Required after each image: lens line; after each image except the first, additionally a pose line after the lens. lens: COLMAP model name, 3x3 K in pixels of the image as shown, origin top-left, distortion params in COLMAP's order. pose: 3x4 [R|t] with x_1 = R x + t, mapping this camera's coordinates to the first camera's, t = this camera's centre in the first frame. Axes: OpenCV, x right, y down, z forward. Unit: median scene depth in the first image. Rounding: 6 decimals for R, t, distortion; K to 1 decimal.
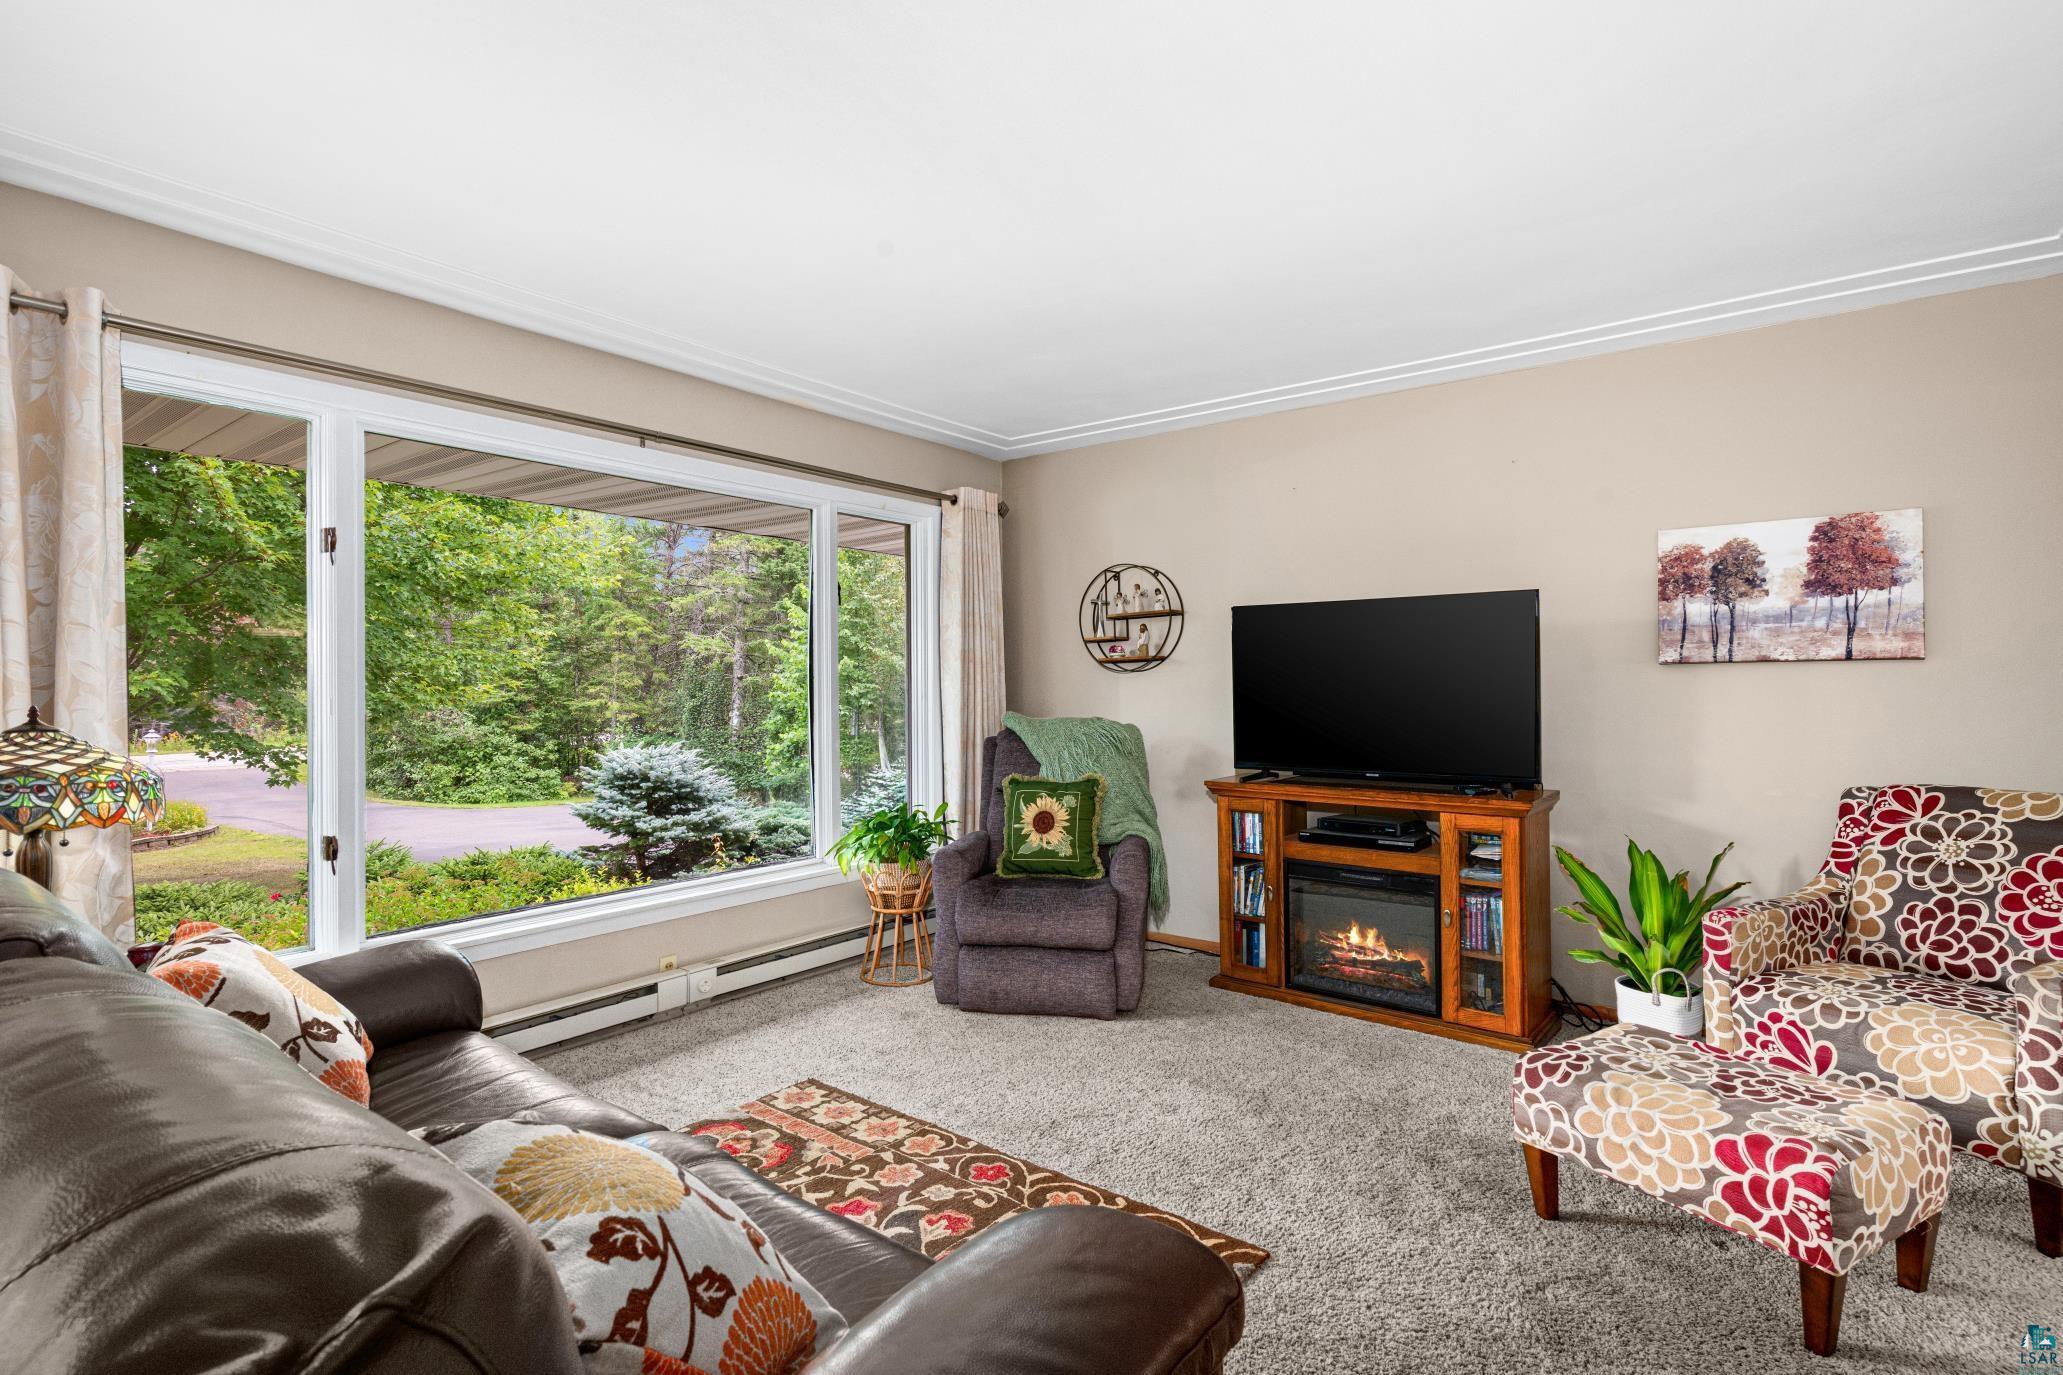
lens RADIAL K [[995.1, 0, 1027.2], [0, 995.1, 681.2], [0, 0, 1]] dist [0.021479, 0.000445]
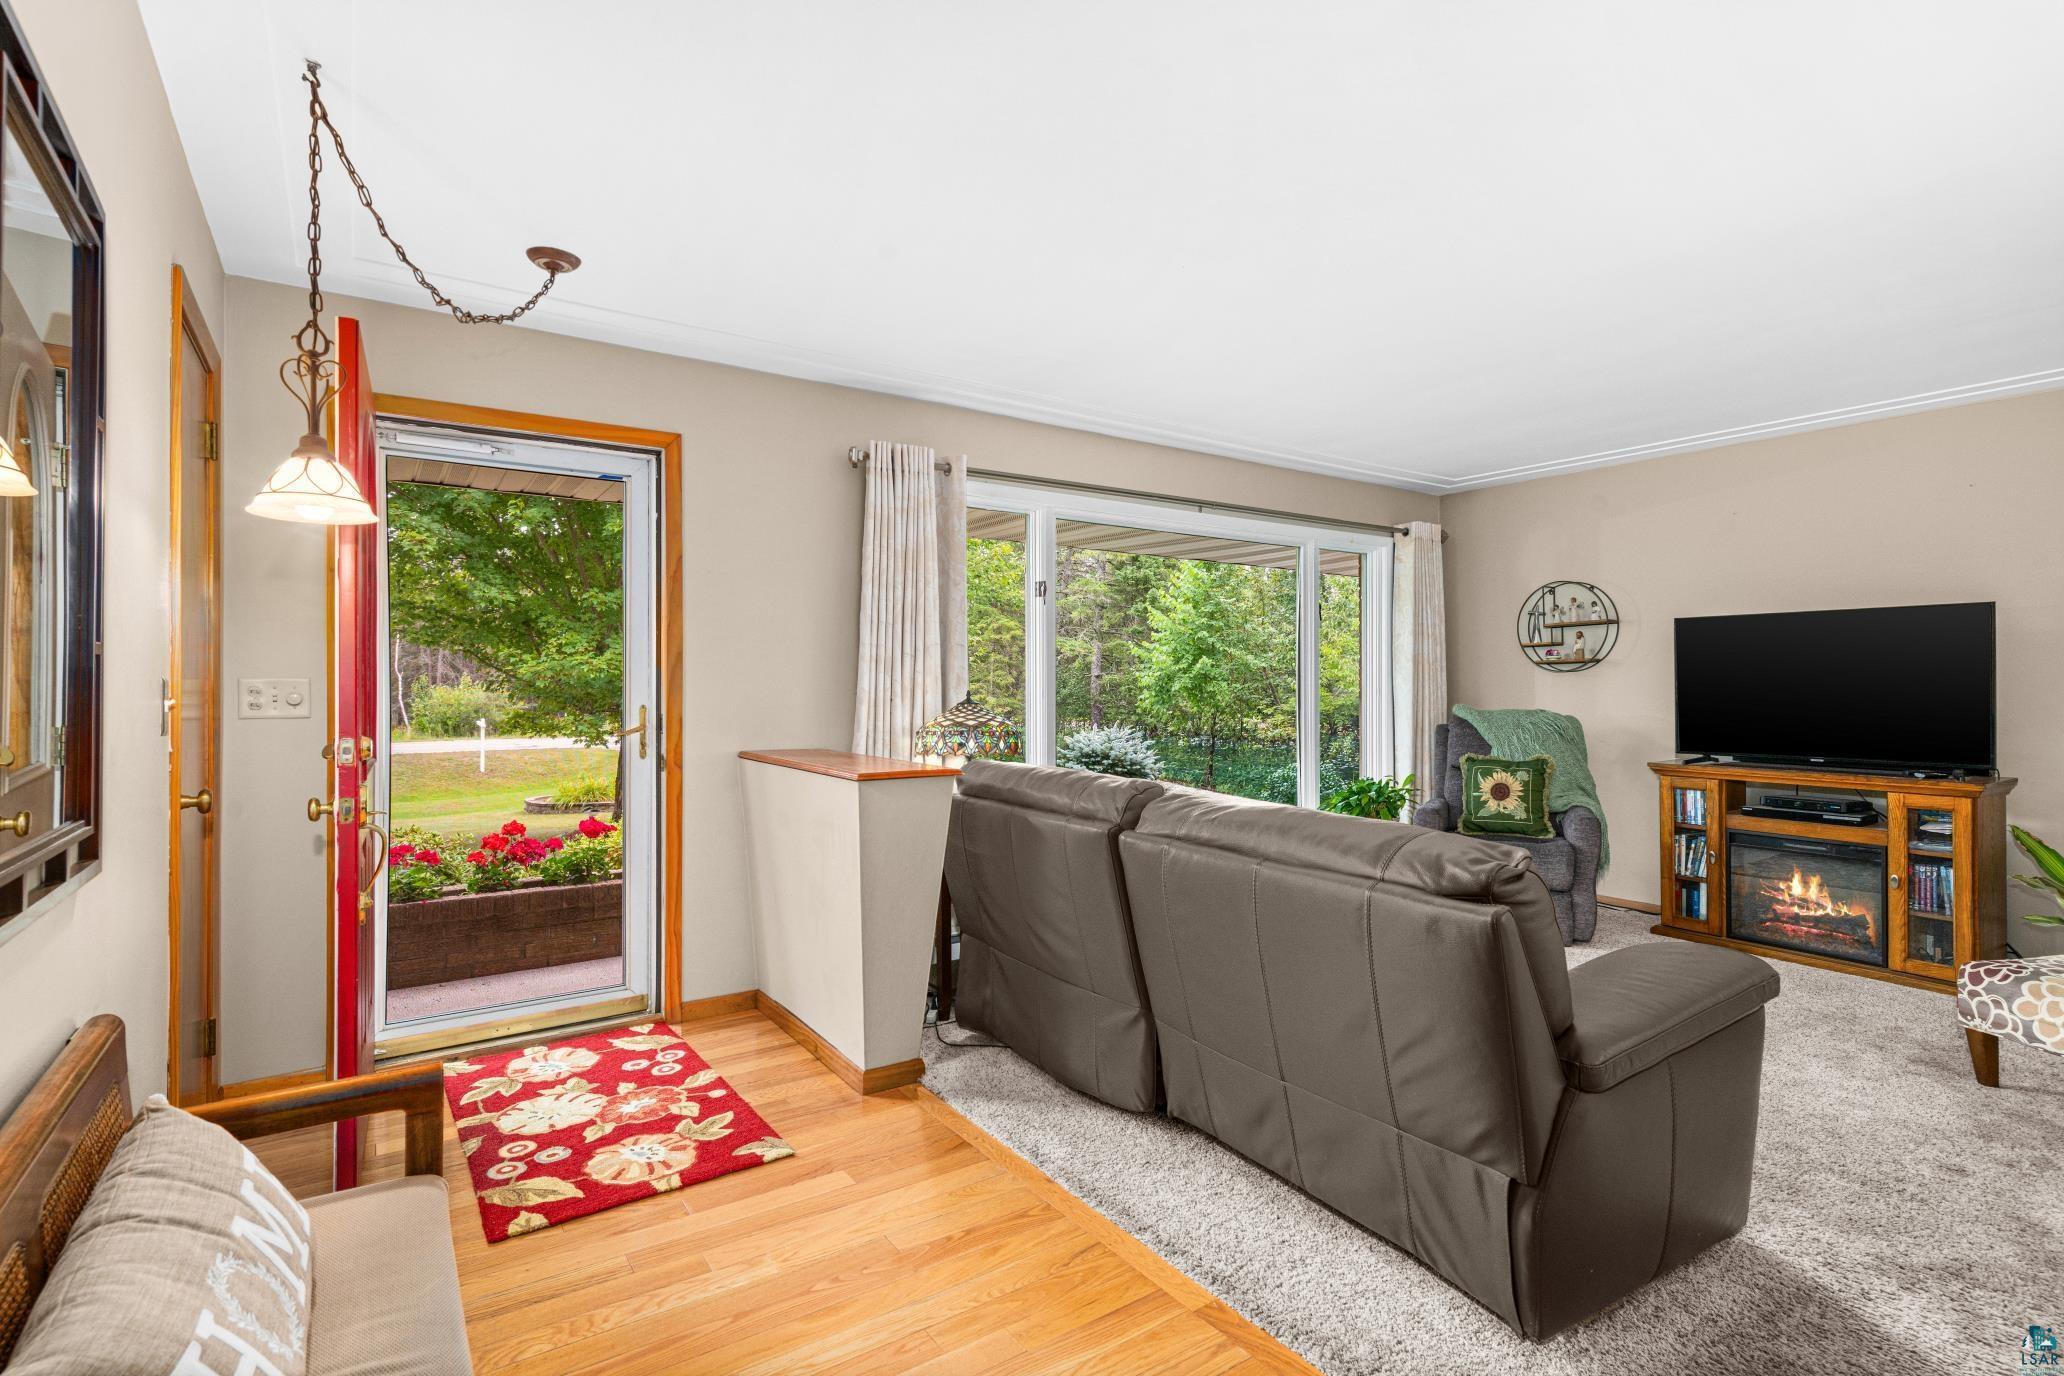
lens RADIAL K [[995.5, 0, 1043.4], [0, 995.5, 687.9], [0, 0, 1]] dist [0.021479, 0.000445]
pose [[0.955809, 0.007179, -0.293902, -0.164486], [-0.004918, 0.999952, 0.008430, 0.002951], [0.293948, -0.006612, 0.955798, -0.375065]]
